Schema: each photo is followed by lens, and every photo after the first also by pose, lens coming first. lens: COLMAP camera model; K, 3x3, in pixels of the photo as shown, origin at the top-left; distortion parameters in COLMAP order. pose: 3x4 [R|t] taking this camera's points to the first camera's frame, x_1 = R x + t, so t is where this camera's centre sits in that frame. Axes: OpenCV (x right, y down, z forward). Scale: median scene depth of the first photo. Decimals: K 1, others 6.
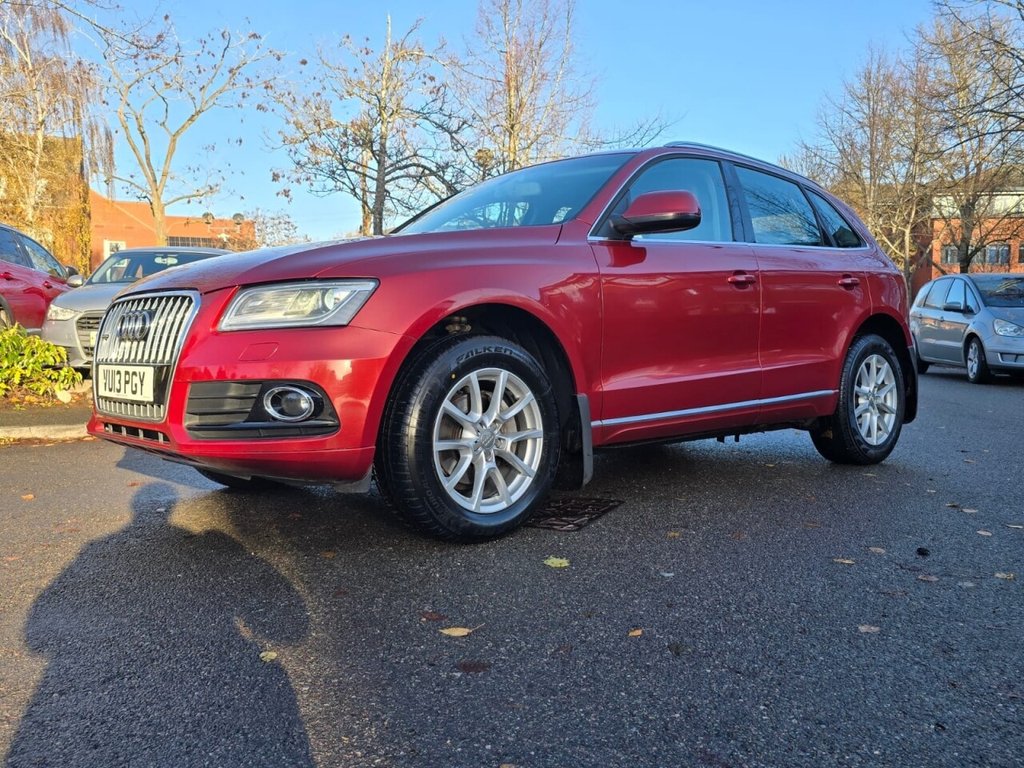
lens RADIAL K [[860.1, 0, 512.5], [0, 860.1, 386.3], [0, 0, 1]] dist [0.047881, -0.043697]
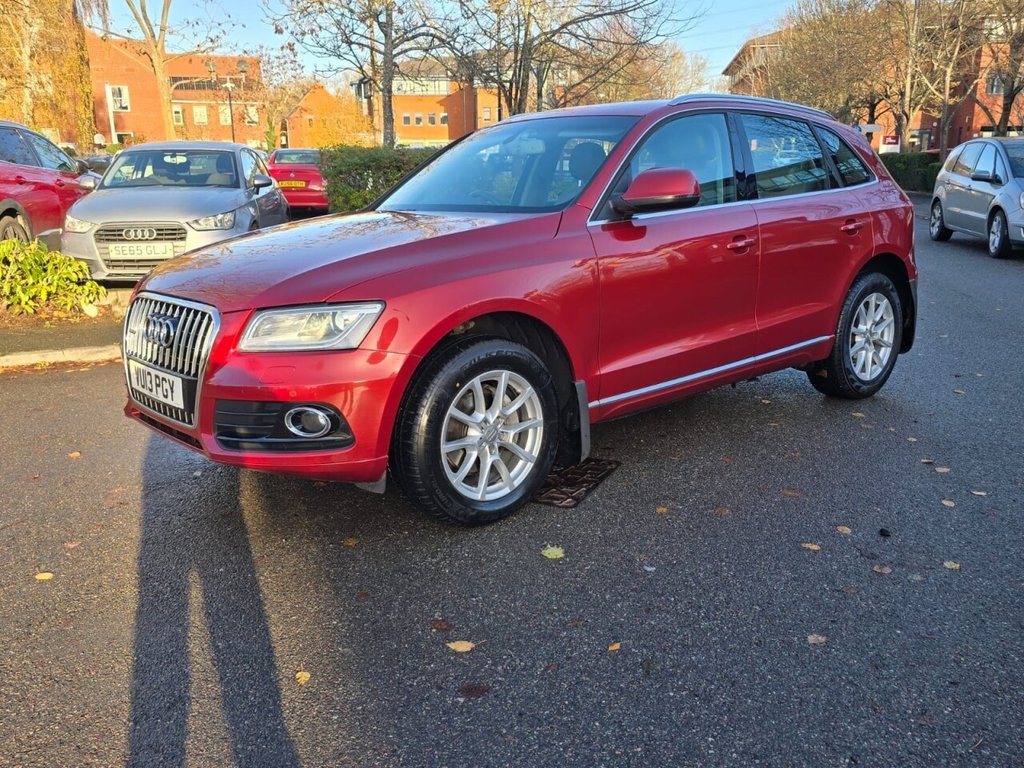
lens RADIAL K [[860.1, 0, 519.3], [0, 860.1, 400.7], [0, 0, 1]] dist [0.047881, -0.043697]
pose [[0.999806, -0.007145, -0.018347, 0.026542], [0.010678, 0.979659, 0.200387, -0.196426], [0.016542, -0.200544, 0.979545, -0.057018]]
